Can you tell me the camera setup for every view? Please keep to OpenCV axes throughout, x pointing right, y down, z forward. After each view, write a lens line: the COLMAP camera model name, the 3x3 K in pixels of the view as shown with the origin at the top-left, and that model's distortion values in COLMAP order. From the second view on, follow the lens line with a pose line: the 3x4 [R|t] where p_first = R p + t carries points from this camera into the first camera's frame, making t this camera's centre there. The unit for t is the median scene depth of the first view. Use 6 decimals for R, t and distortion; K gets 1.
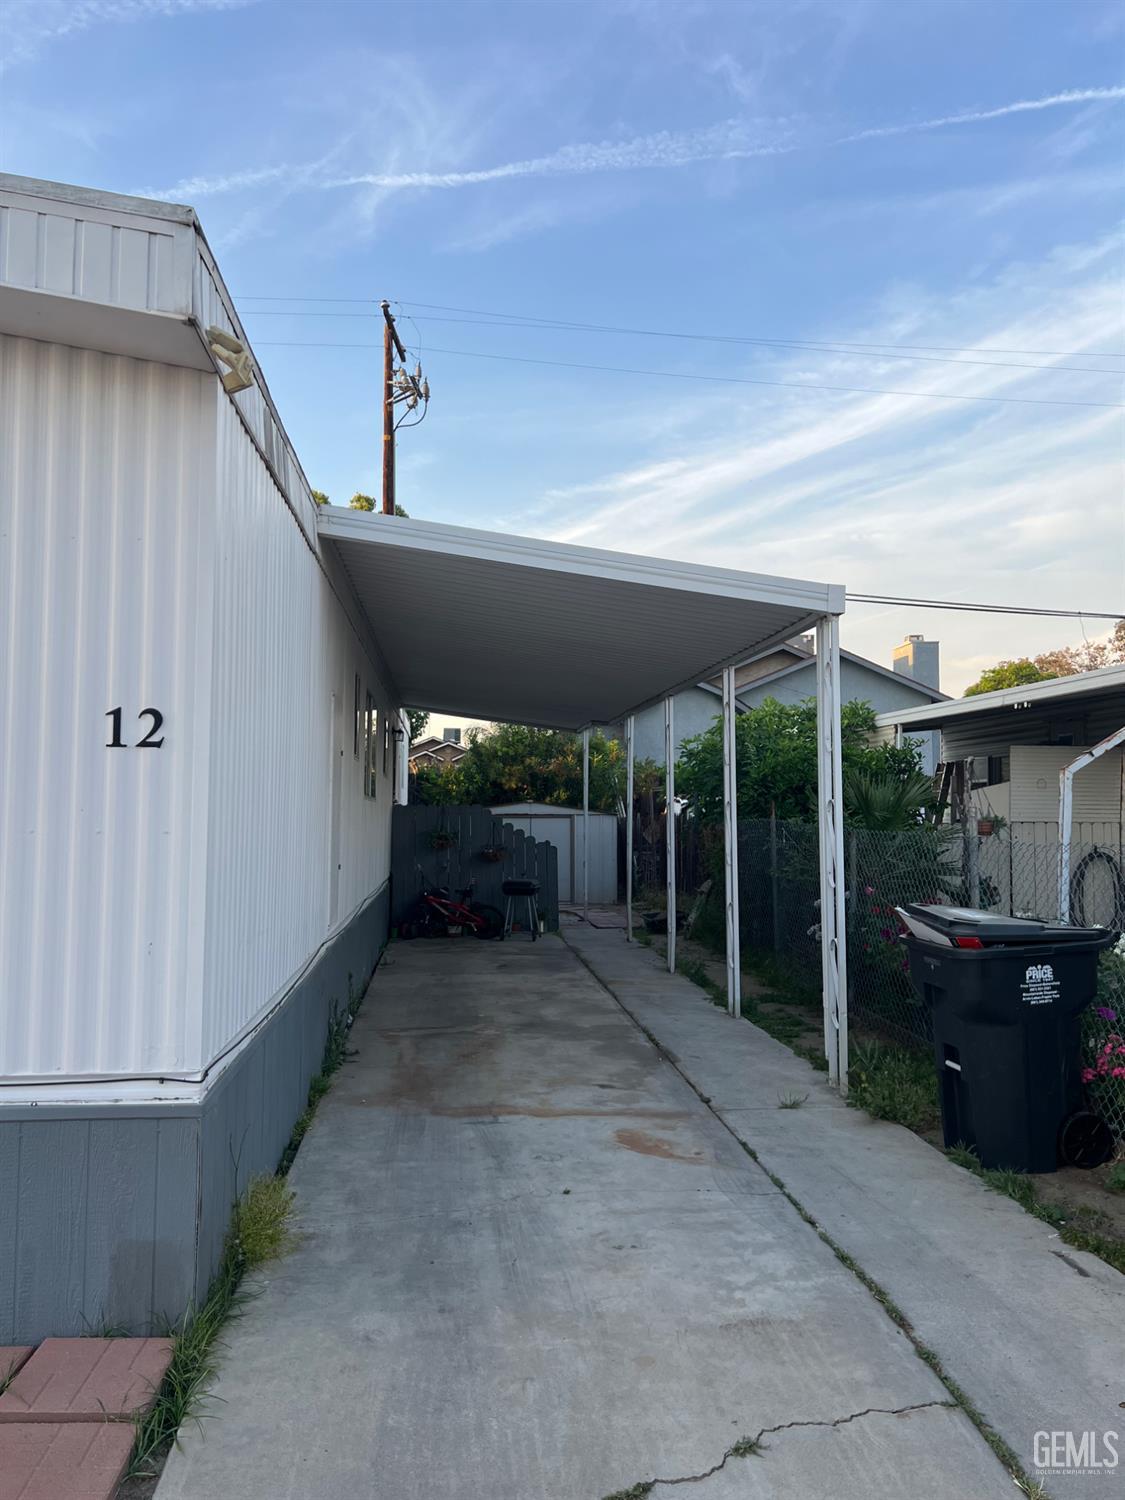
lens RADIAL K [[1126.4, 0, 562.5], [0, 1126.4, 750.0], [0, 0, 1]] dist [0.049961, -0.058719]
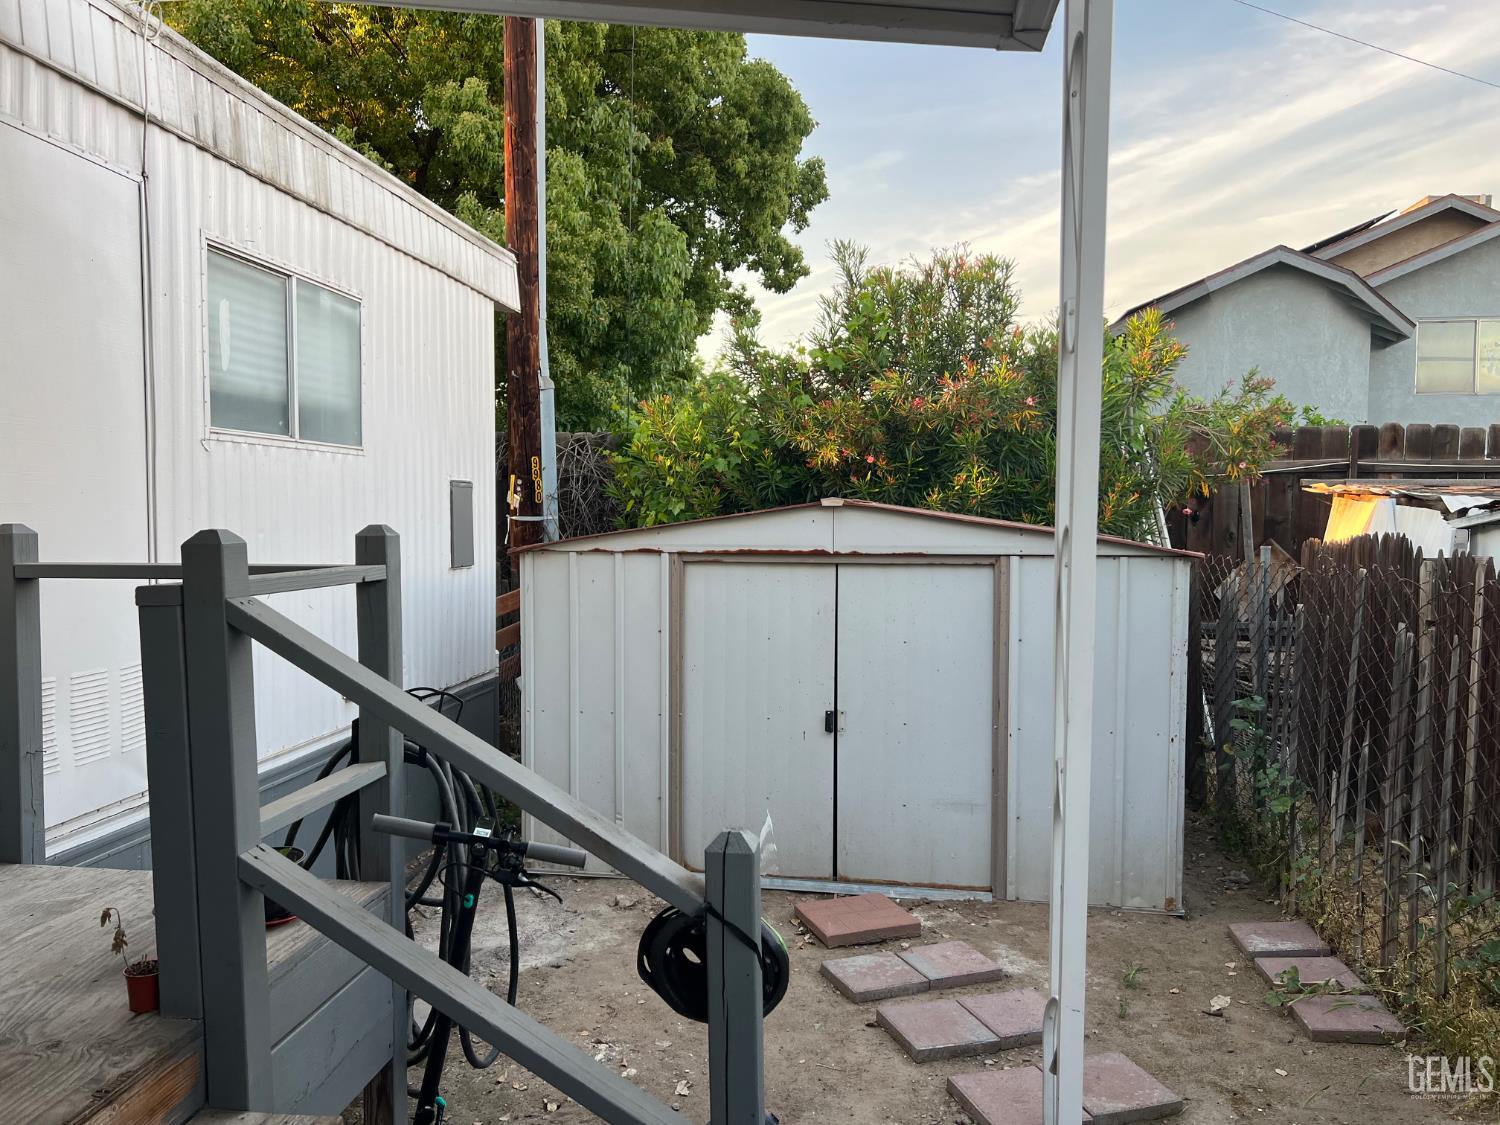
lens RADIAL K [[1066.9, 0, 750.0], [0, 1066.9, 562.5], [0, 0, 1]] dist [0.126834, -0.255905]
pose [[0.964125, 0.015181, -0.265014, 0.079515], [0.014342, 0.993926, 0.109111, 0.115444], [0.265061, -0.108998, 0.958051, 2.831340]]
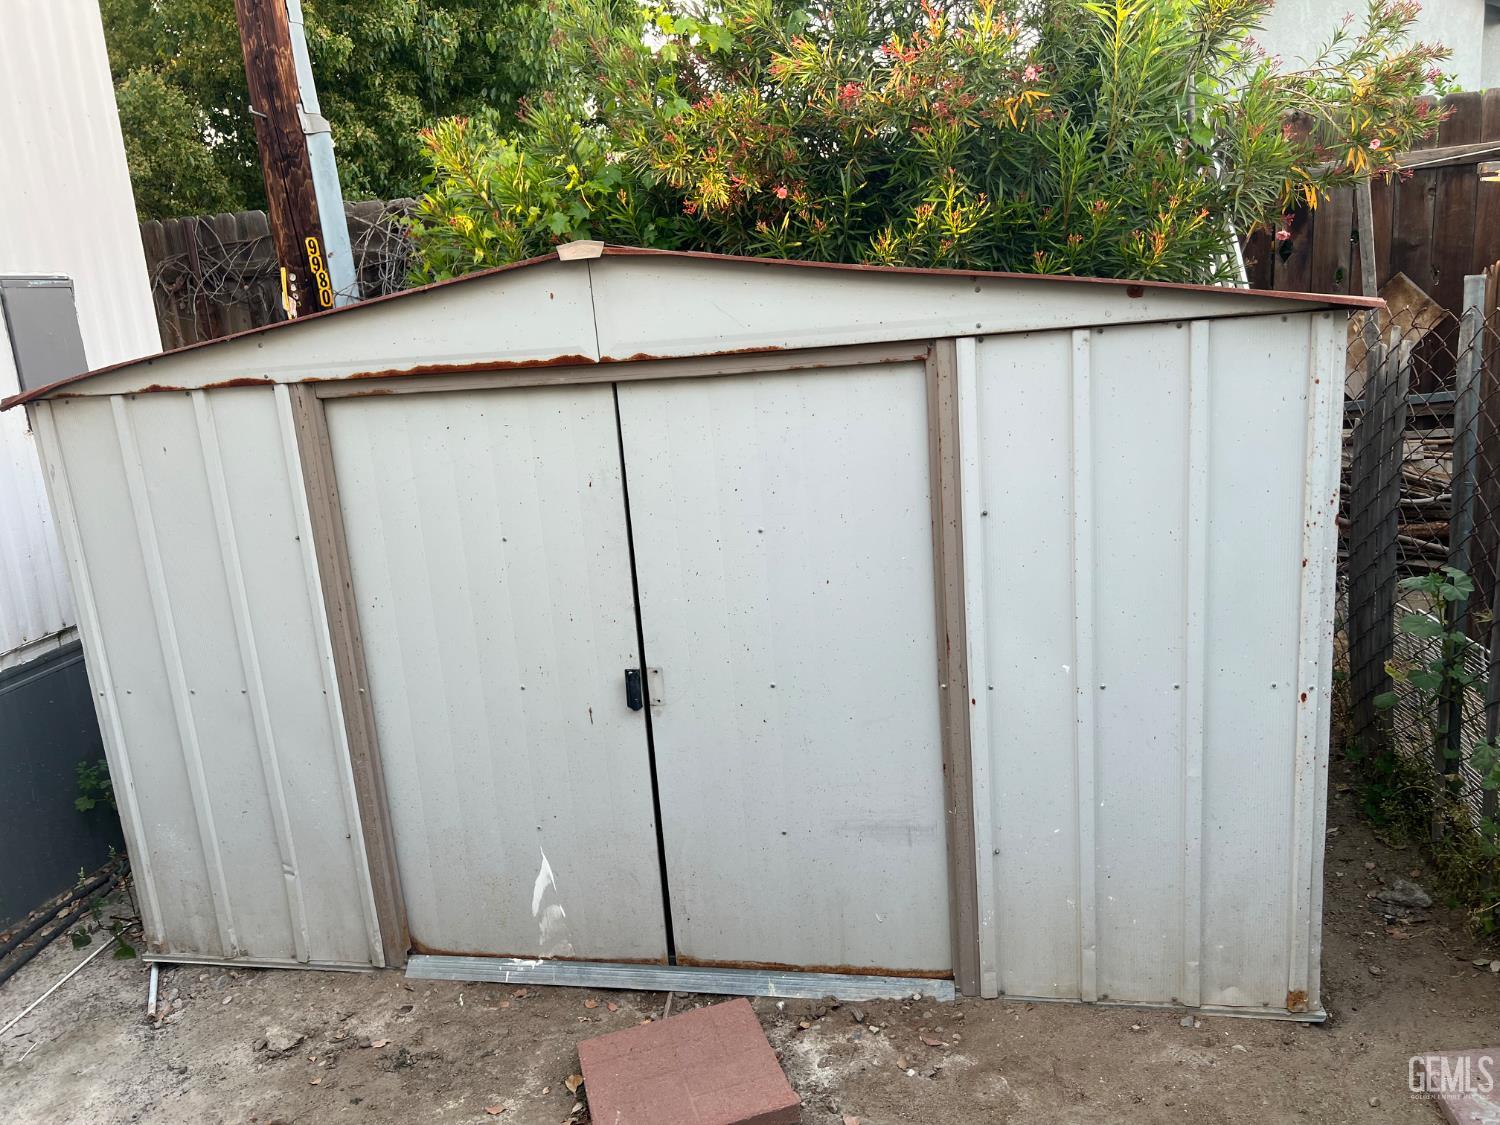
lens RADIAL K [[1126.4, 0, 750.0], [0, 1126.4, 562.5], [0, 0, 1]] dist [0.049961, -0.058719]
pose [[0.958102, -0.009698, -0.286263, 0.097715], [0.094440, 0.954235, 0.283756, 0.158759], [0.270410, -0.298902, 0.915170, 3.267279]]
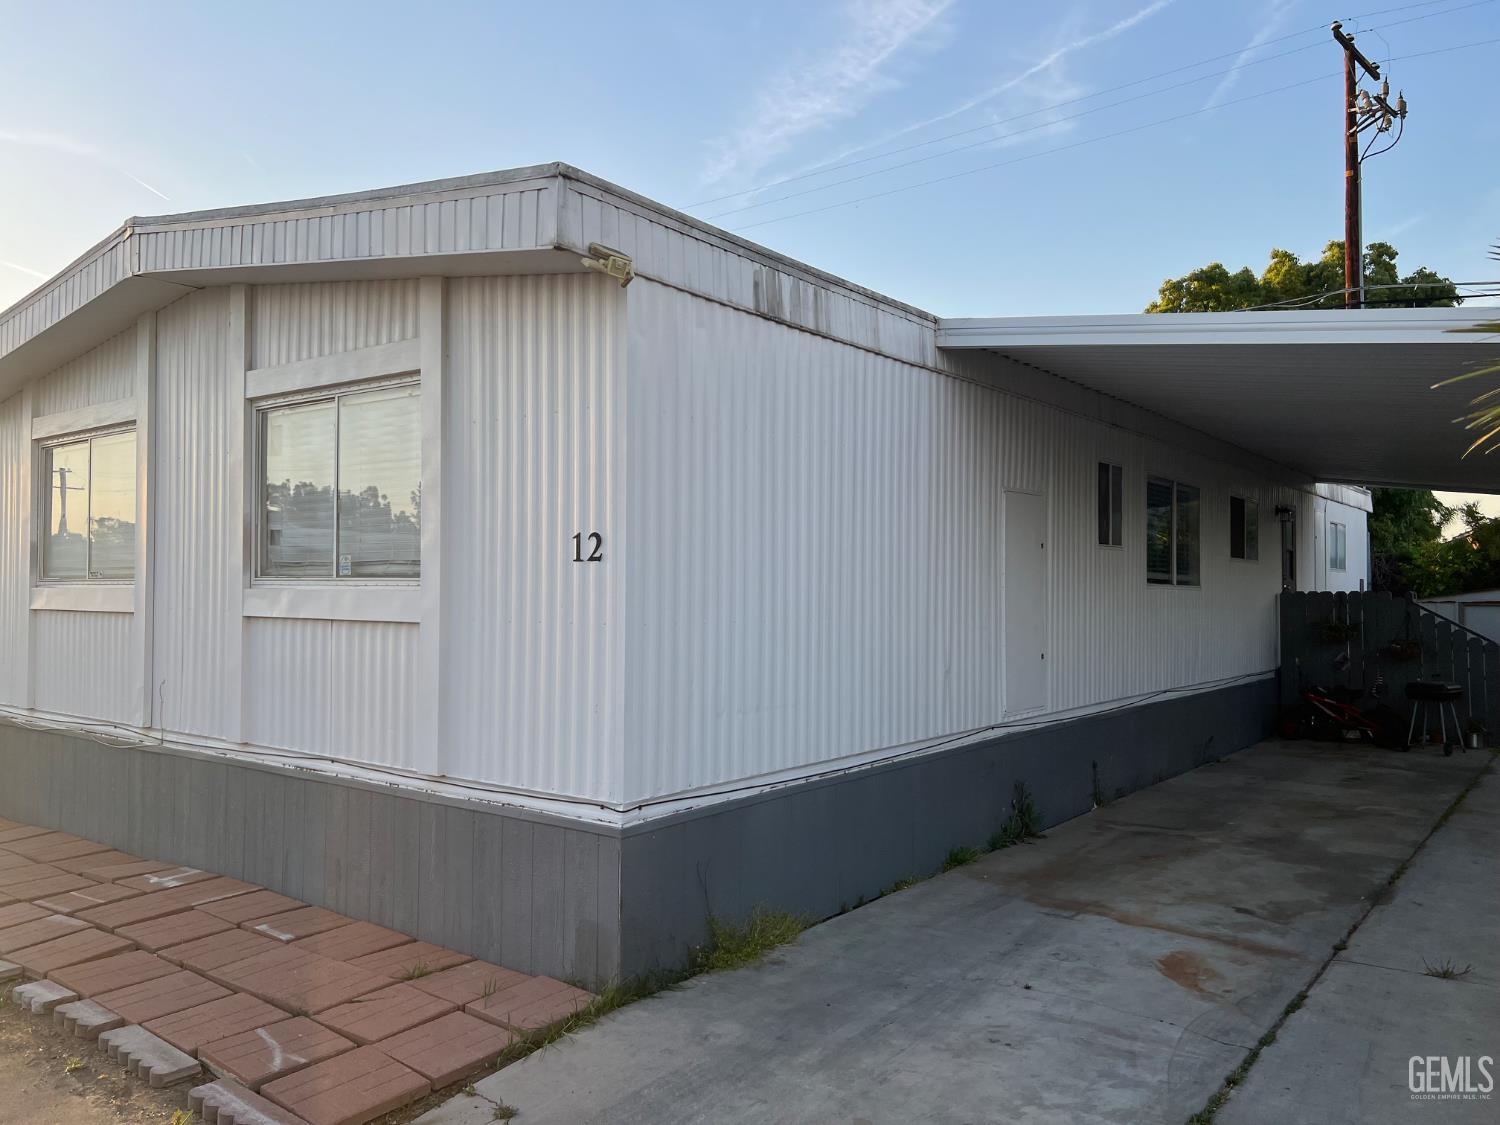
lens RADIAL K [[1126.4, 0, 750.0], [0, 1126.4, 562.5], [0, 0, 1]] dist [0.049961, -0.058719]
pose [[0.718277, -0.023472, -0.695361, 0.530347], [0.041495, 0.999097, 0.009138, -0.003933], [0.694519, -0.035418, 0.718602, 0.122737]]
